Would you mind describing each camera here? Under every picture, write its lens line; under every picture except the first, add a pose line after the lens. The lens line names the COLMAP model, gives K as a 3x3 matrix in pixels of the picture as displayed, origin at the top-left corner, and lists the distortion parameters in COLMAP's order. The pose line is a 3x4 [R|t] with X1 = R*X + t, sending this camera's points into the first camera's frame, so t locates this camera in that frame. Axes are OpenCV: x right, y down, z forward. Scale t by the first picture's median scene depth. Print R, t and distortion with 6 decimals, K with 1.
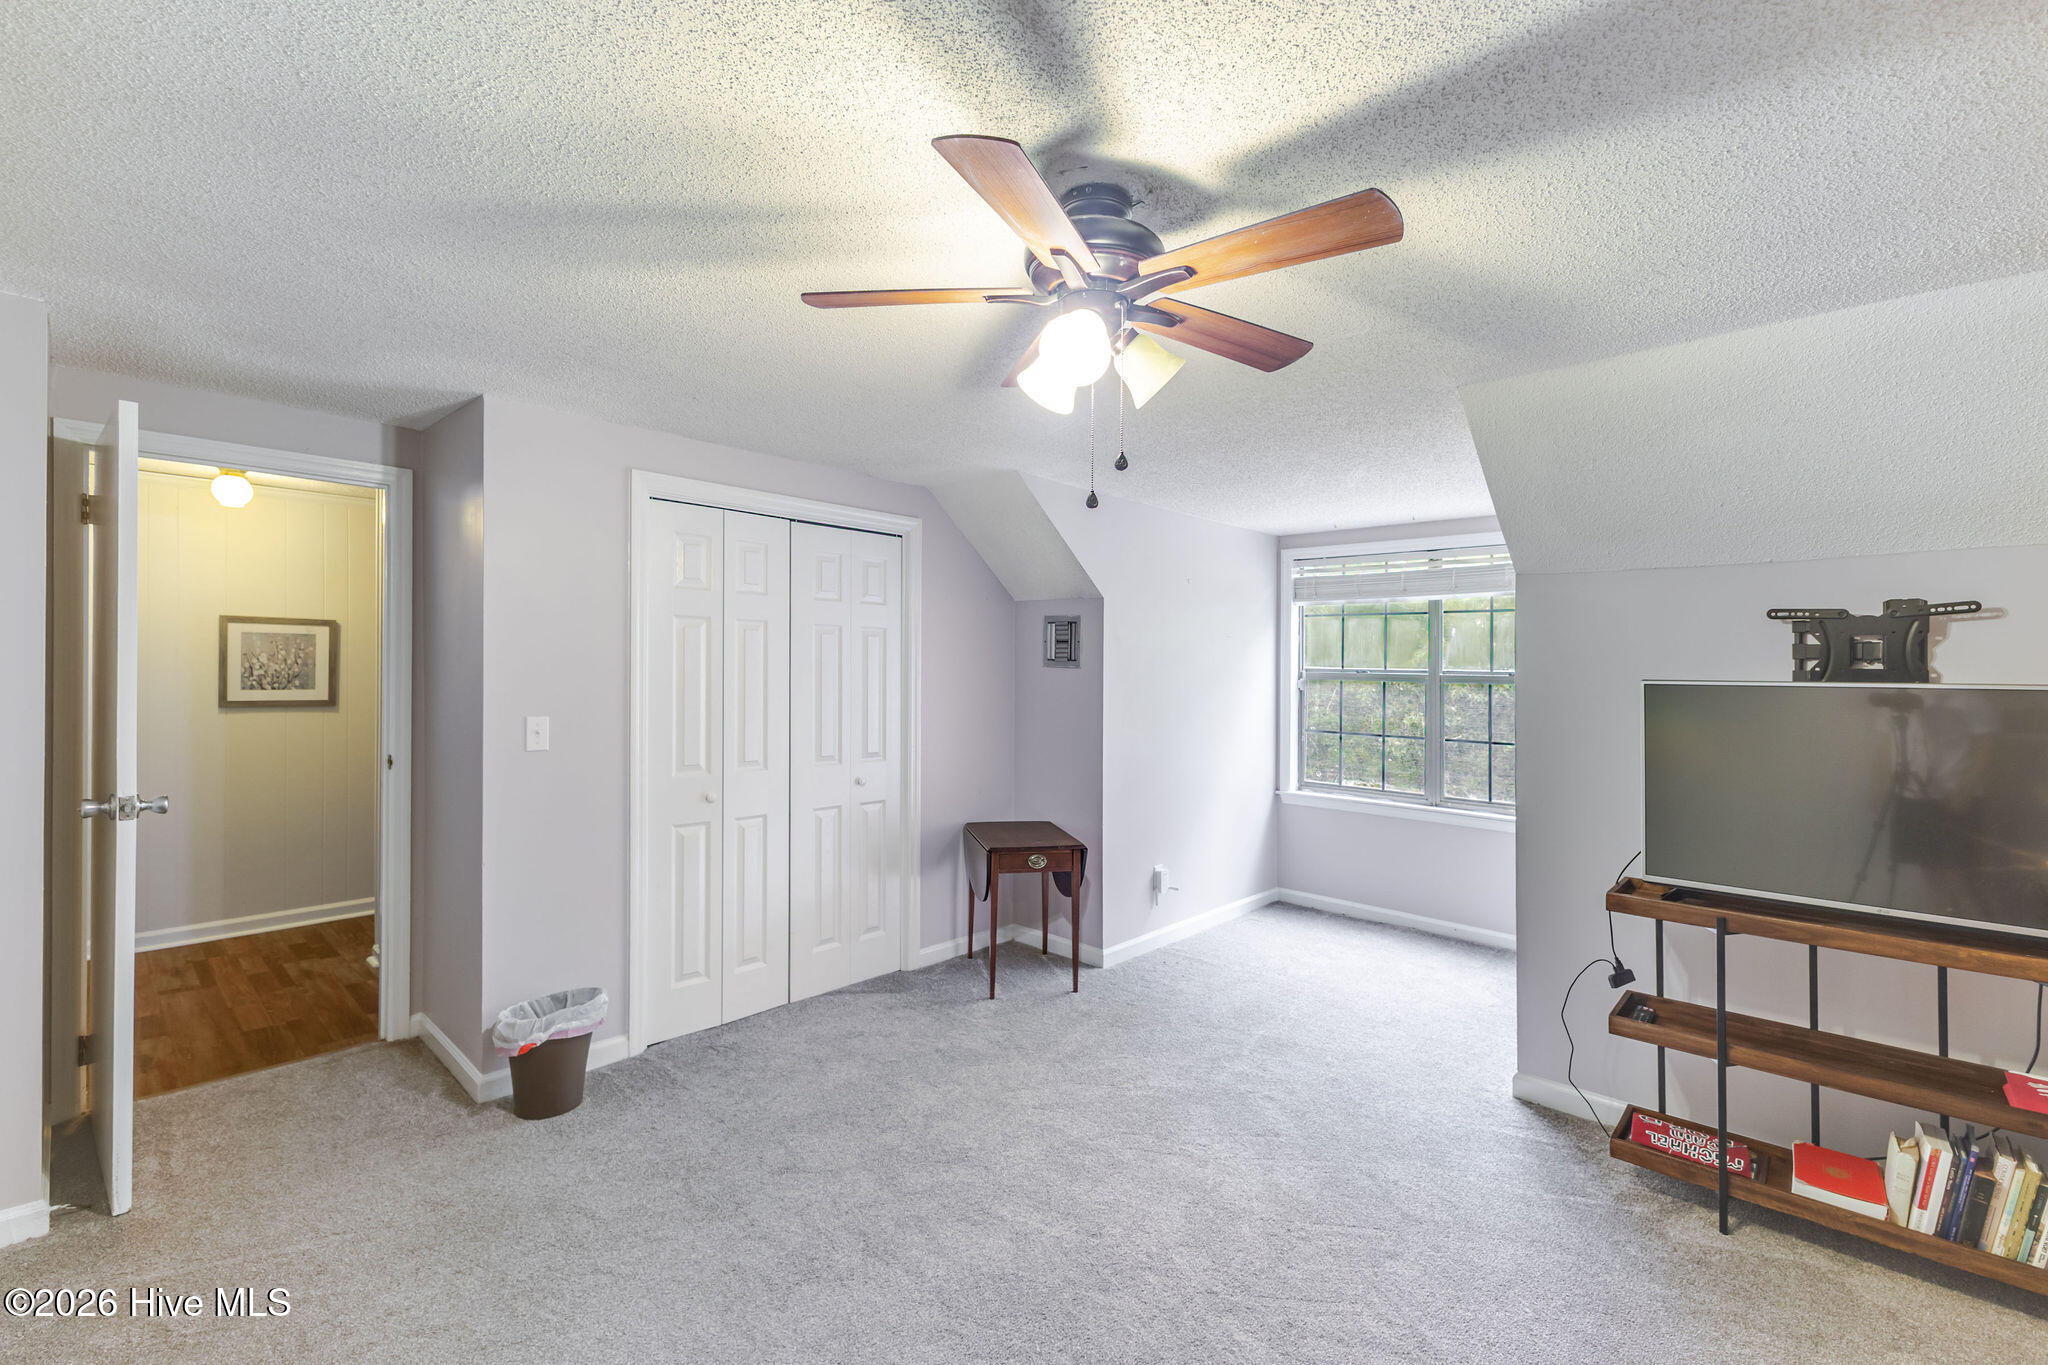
lens RADIAL K [[892.9, 0, 1029.3], [0, 892.9, 665.1], [0, 0, 1]] dist [0.008761, -0.002689]
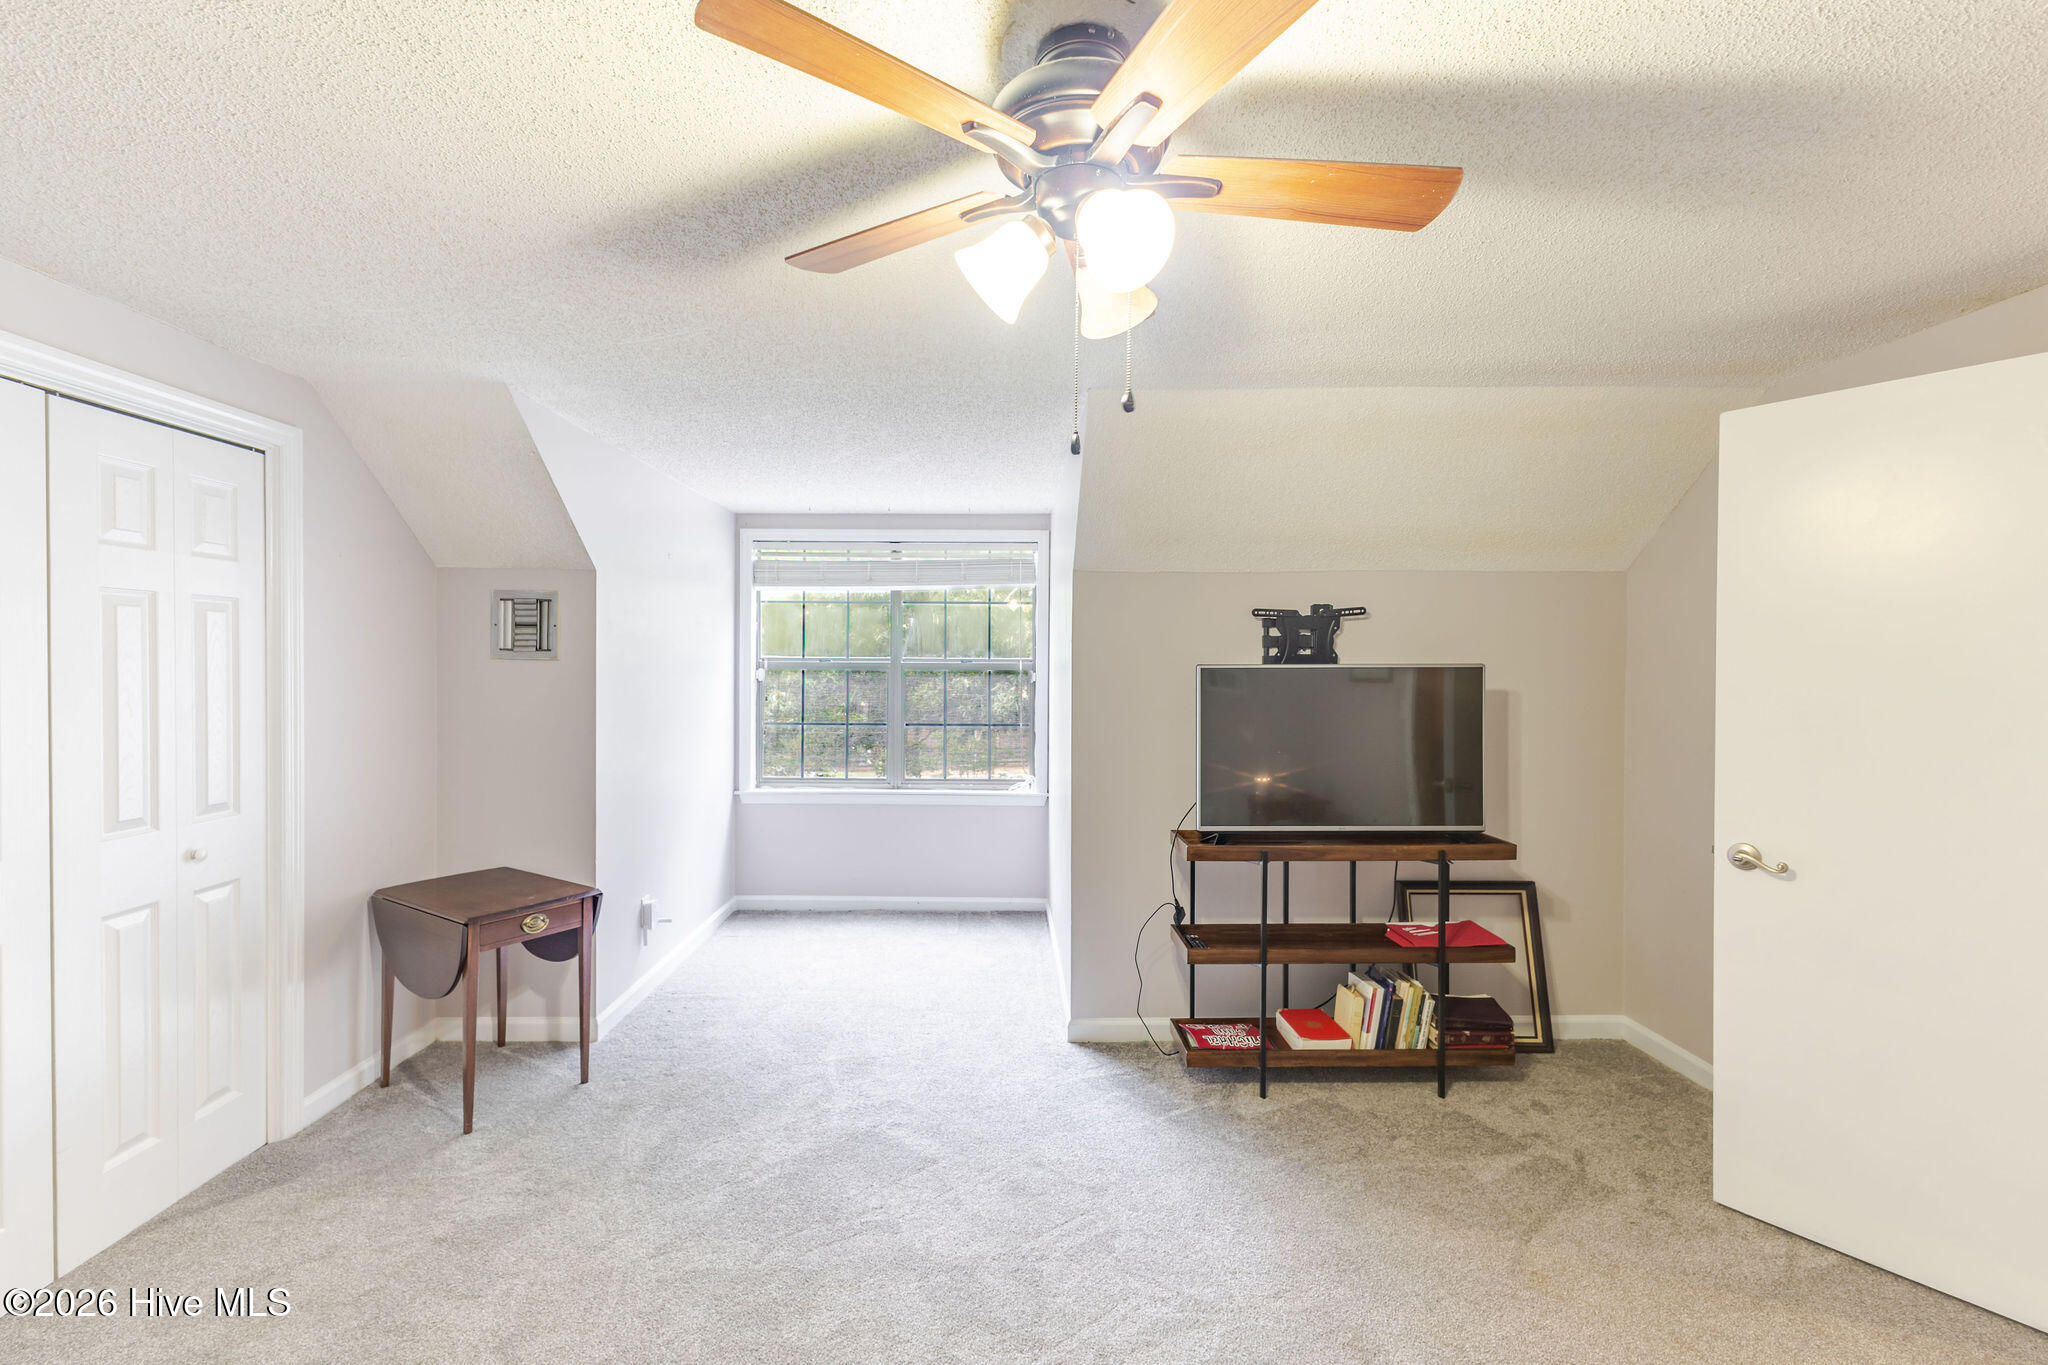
lens RADIAL K [[892.9, 0, 1012.7], [0, 892.9, 666.6], [0, 0, 1]] dist [0.008761, -0.002689]
pose [[0.726373, -0.016651, 0.687099, -0.223822], [0.006365, 0.999827, 0.017501, -0.002302], [-0.687271, -0.008339, 0.726353, 0.211172]]
